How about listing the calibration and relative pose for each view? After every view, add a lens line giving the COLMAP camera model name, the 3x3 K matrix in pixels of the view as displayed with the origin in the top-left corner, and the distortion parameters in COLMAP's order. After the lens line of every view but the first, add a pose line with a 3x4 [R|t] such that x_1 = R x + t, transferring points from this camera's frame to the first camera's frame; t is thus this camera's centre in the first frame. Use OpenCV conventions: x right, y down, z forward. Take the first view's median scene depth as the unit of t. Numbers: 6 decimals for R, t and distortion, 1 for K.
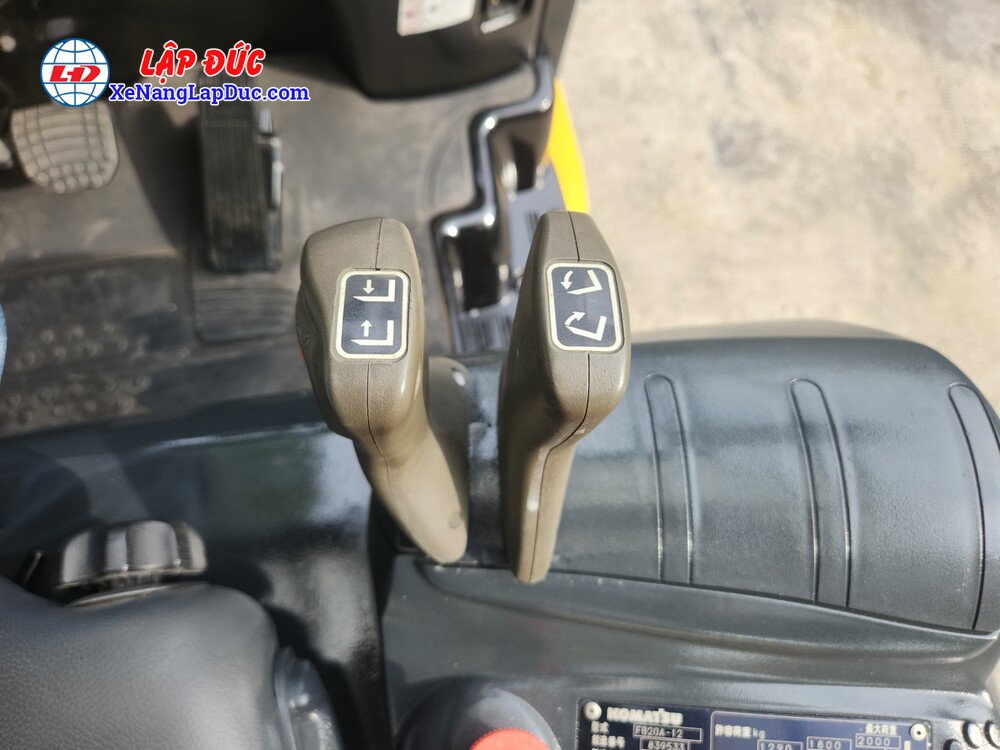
lens RADIAL K [[733.0, 0, 515.3], [0, 733.0, 373.6], [0, 0, 1]] dist [0.044899, -0.085319]
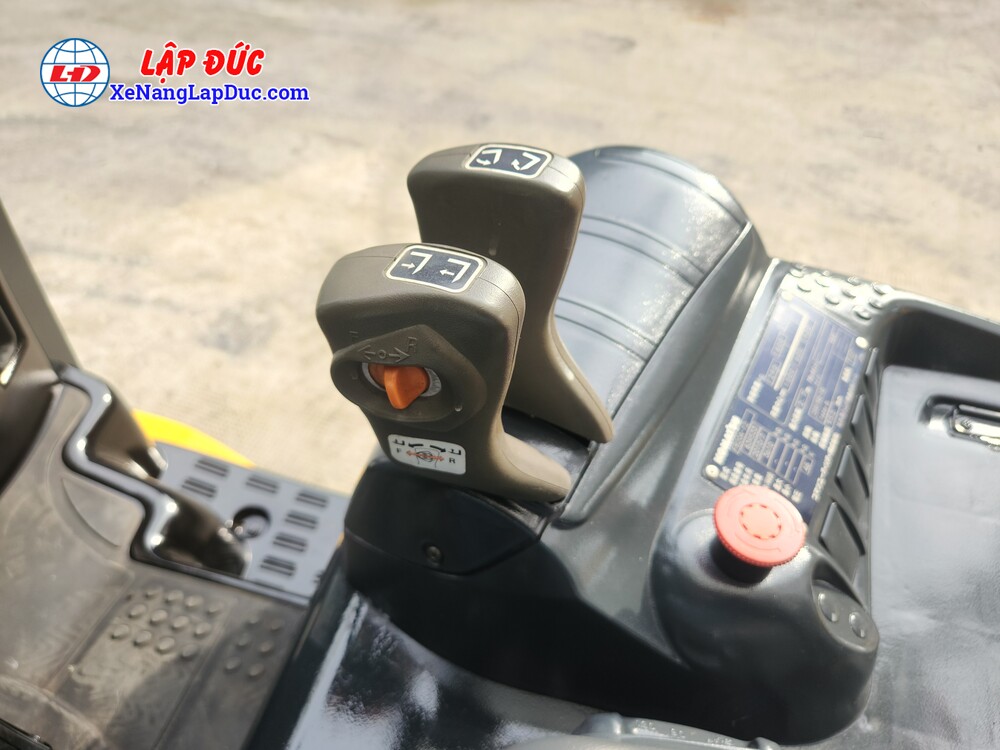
lens RADIAL K [[733.0, 0, 515.3], [0, 733.0, 373.6], [0, 0, 1]] dist [0.044899, -0.085319]
pose [[0.417755, -0.712524, 0.563729, -0.595635], [0.842798, 0.535664, 0.052490, 0.035711], [-0.339370, 0.453182, 0.824290, 0.042173]]
